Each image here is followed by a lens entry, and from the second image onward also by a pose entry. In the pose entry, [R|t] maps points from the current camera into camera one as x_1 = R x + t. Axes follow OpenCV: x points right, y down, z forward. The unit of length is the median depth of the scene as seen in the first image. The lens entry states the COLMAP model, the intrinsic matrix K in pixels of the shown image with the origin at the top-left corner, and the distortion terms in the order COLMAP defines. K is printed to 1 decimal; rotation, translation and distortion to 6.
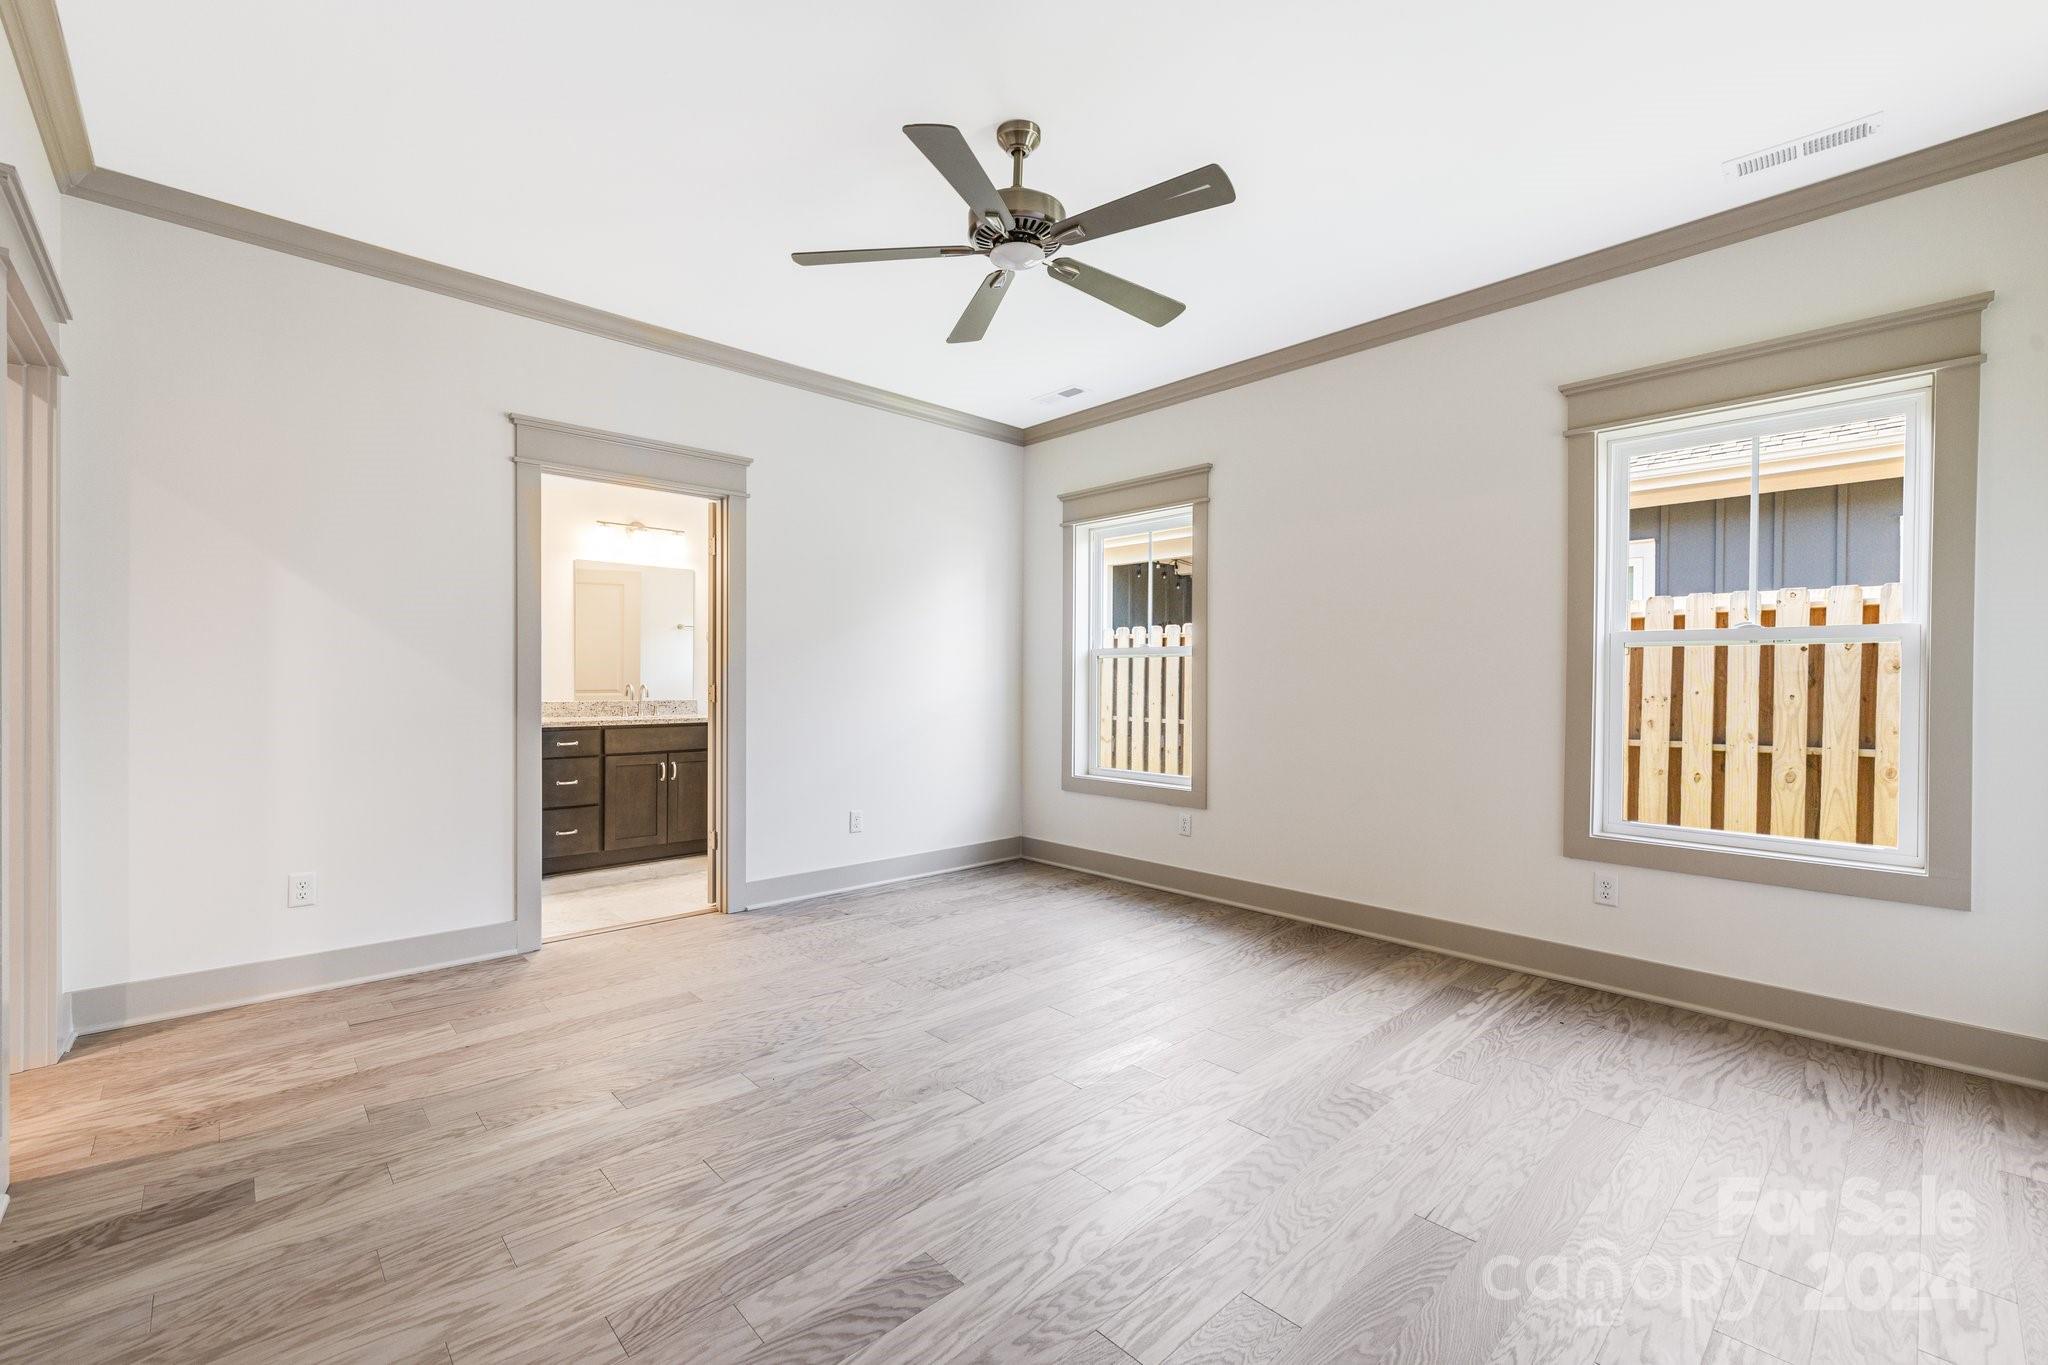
lens RADIAL K [[850.2, 0, 1024.8], [0, 850.2, 683.2], [0, 0, 1]] dist [0.001648, 0.000102]
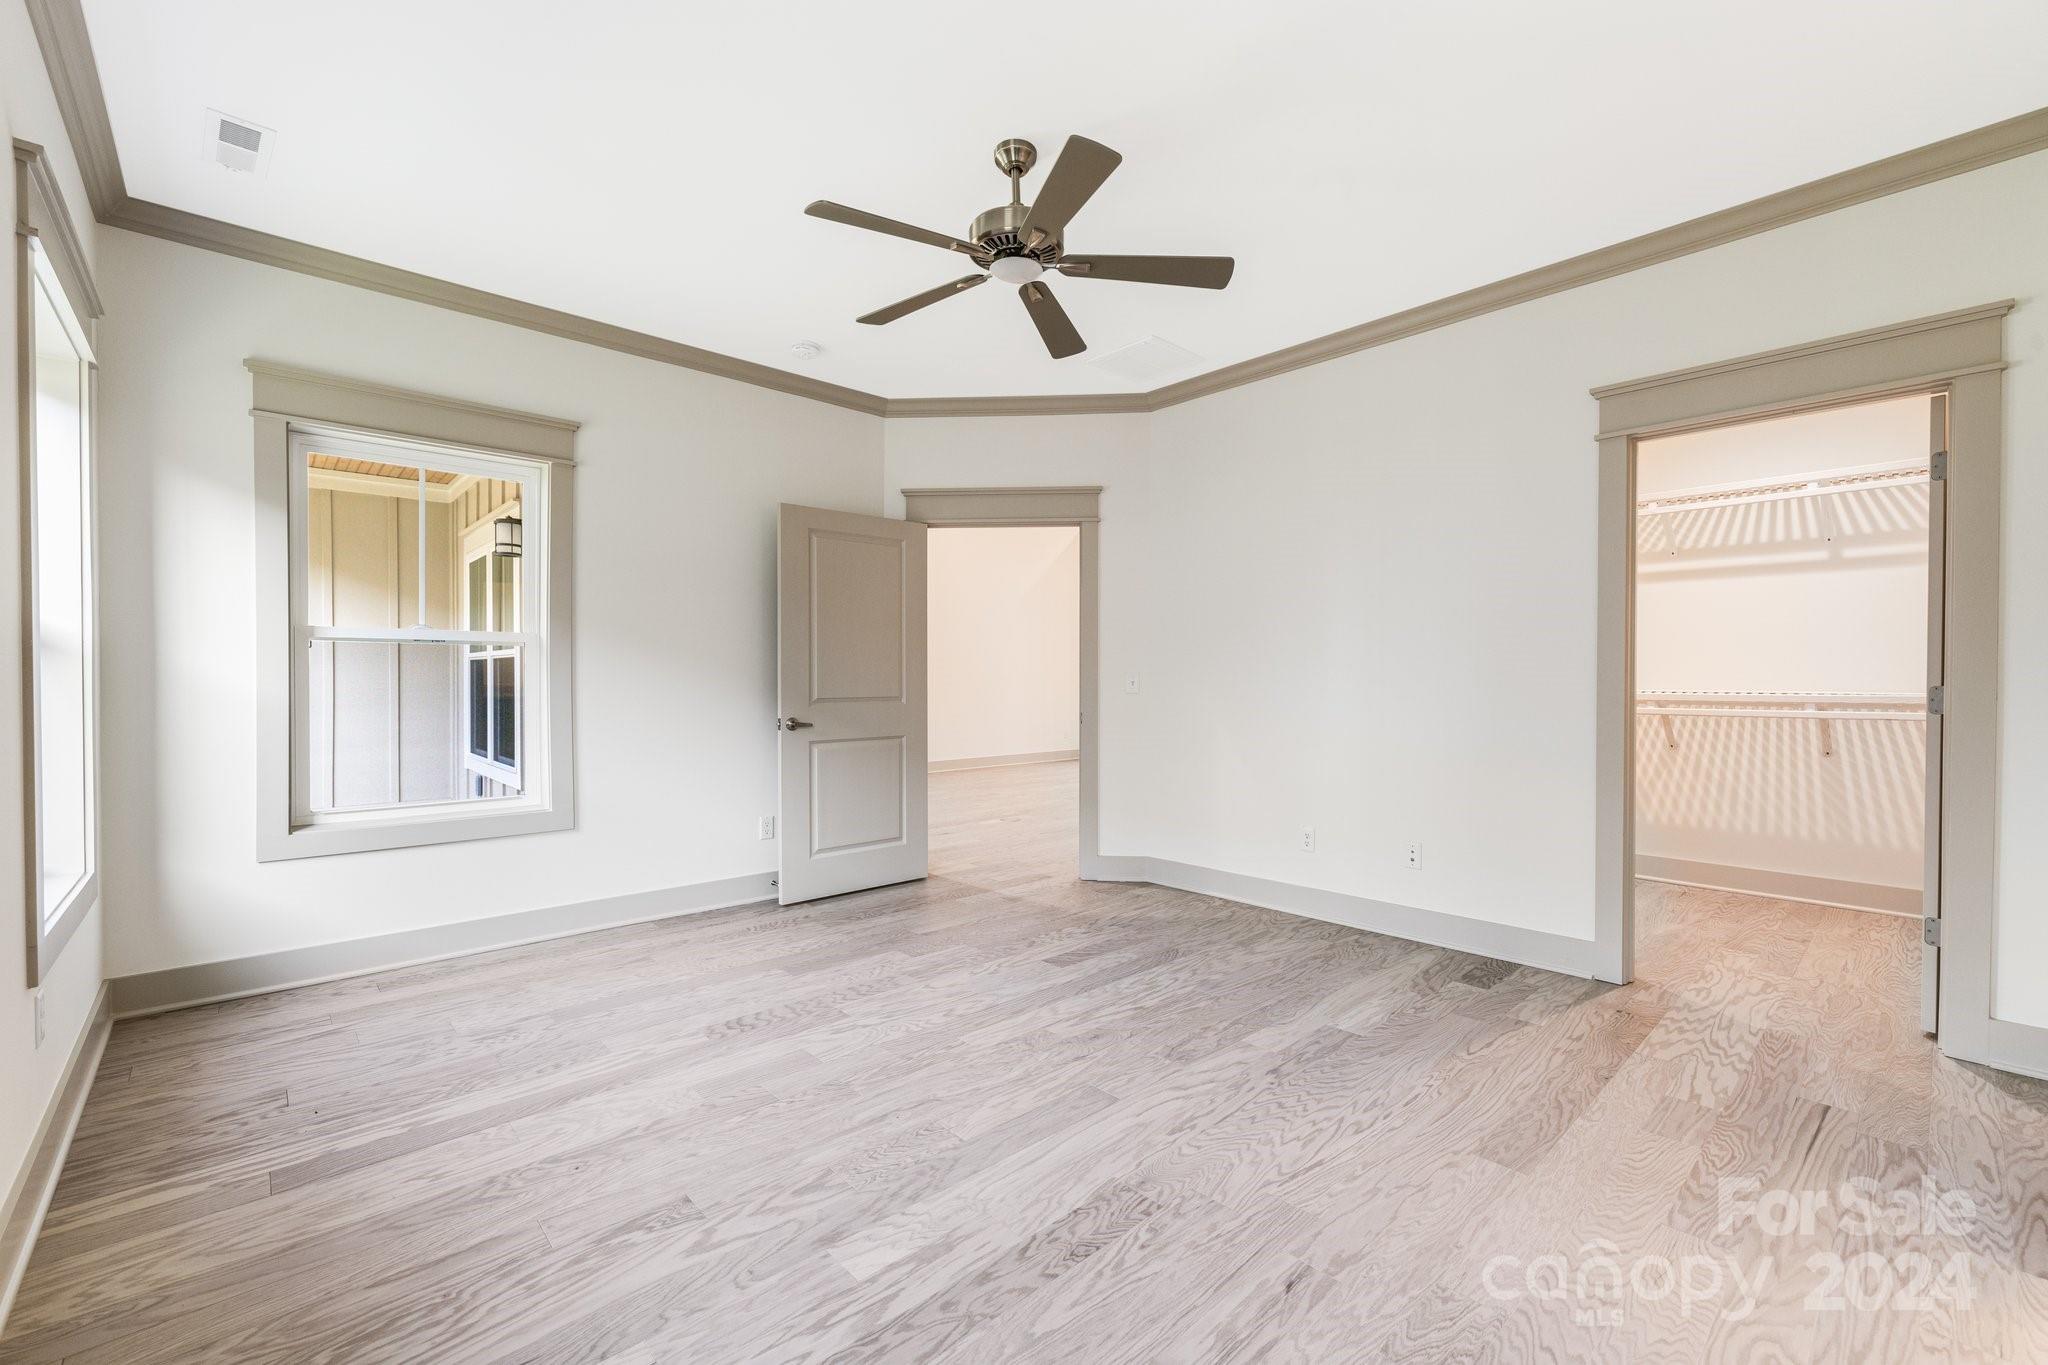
lens RADIAL K [[850.2, 0, 1022.2], [0, 850.2, 689.4], [0, 0, 1]] dist [0.001648, 0.000102]
pose [[-0.999888, -0.005229, 0.014002, -0.033680], [-0.005008, 0.999864, 0.015717, -0.007118], [-0.014082, 0.015646, -0.999778, 2.067003]]
